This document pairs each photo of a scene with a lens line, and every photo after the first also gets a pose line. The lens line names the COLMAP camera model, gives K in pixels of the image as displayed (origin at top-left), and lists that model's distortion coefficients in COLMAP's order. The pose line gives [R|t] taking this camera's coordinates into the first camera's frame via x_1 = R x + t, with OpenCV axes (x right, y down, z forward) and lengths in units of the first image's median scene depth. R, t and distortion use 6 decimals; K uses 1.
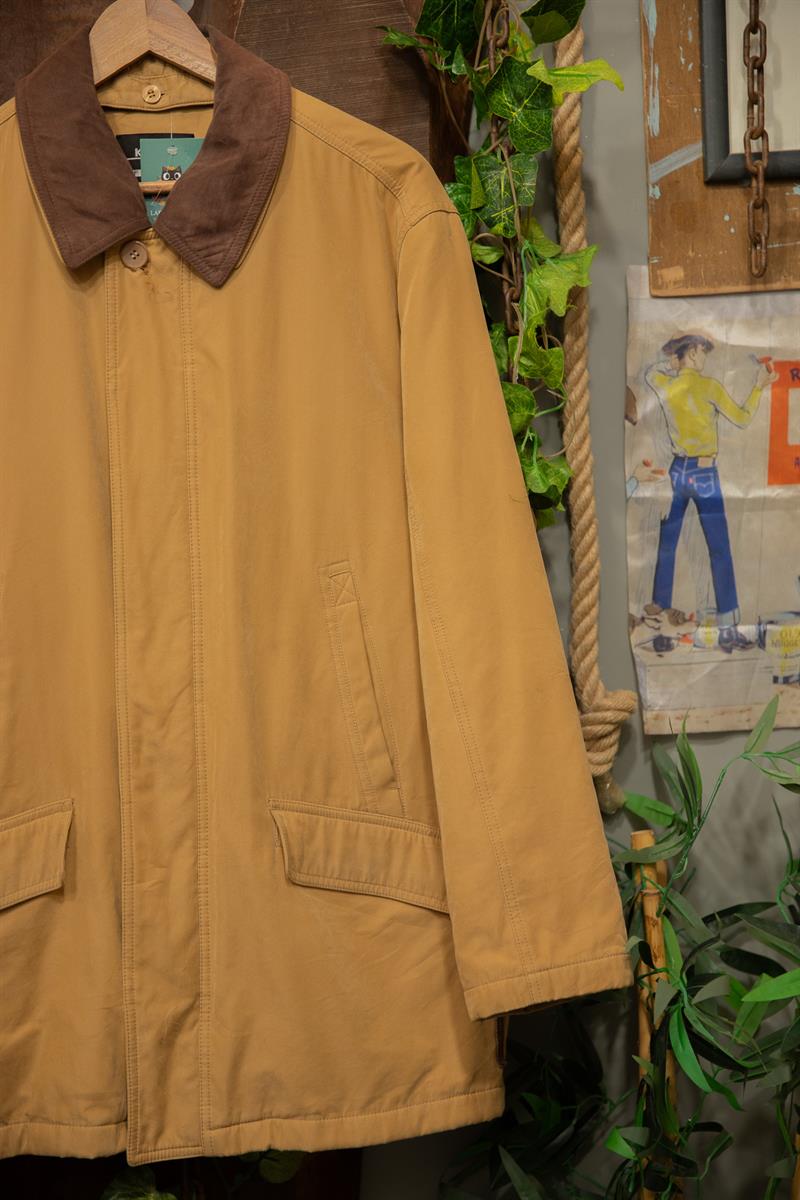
lens RADIAL K [[2028.2, 0, 400.0], [0, 2028.2, 600.0], [0, 0, 1]] dist [0.134614, 0.112626]
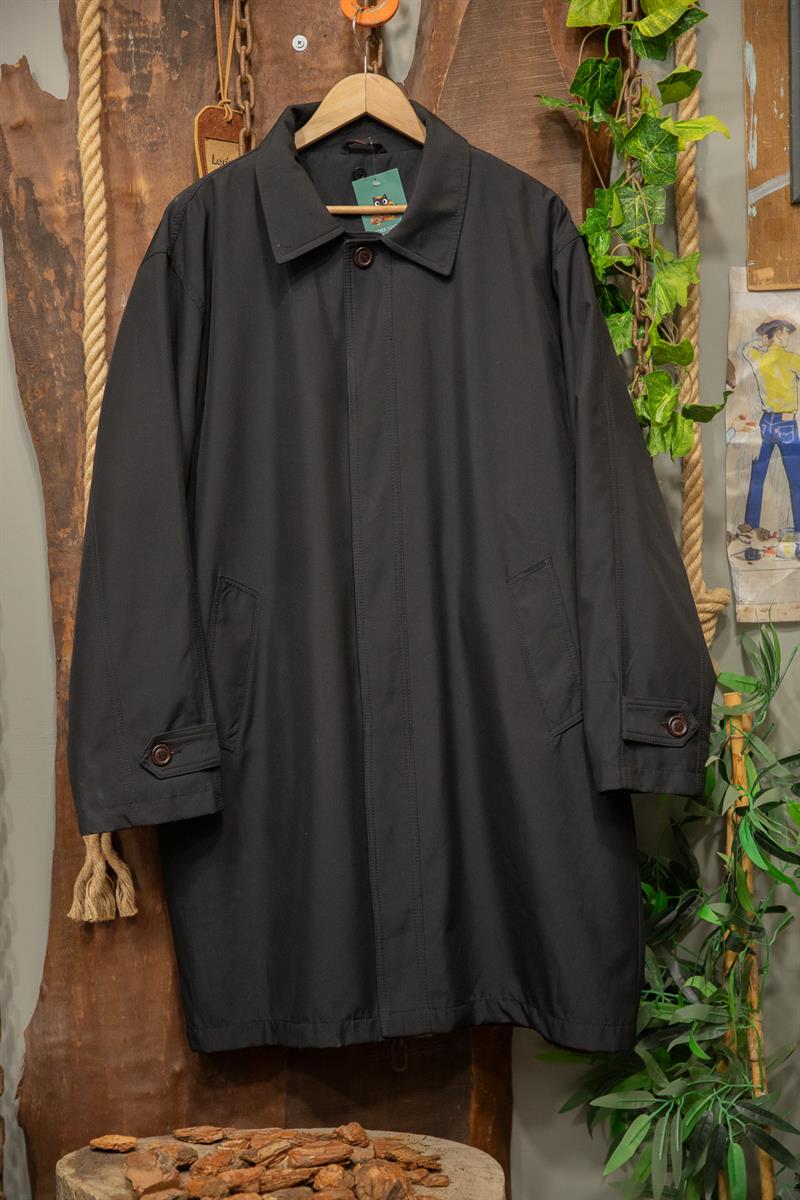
lens RADIAL K [[1920.5, 0, 400.0], [0, 1920.5, 600.0], [0, 0, 1]] dist [0.120802, 0.122439]
pose [[0.996871, 0.014666, -0.077668, -0.001432], [-0.012513, 0.999526, 0.028136, 0.020503], [0.078043, -0.027076, 0.996582, -0.293695]]
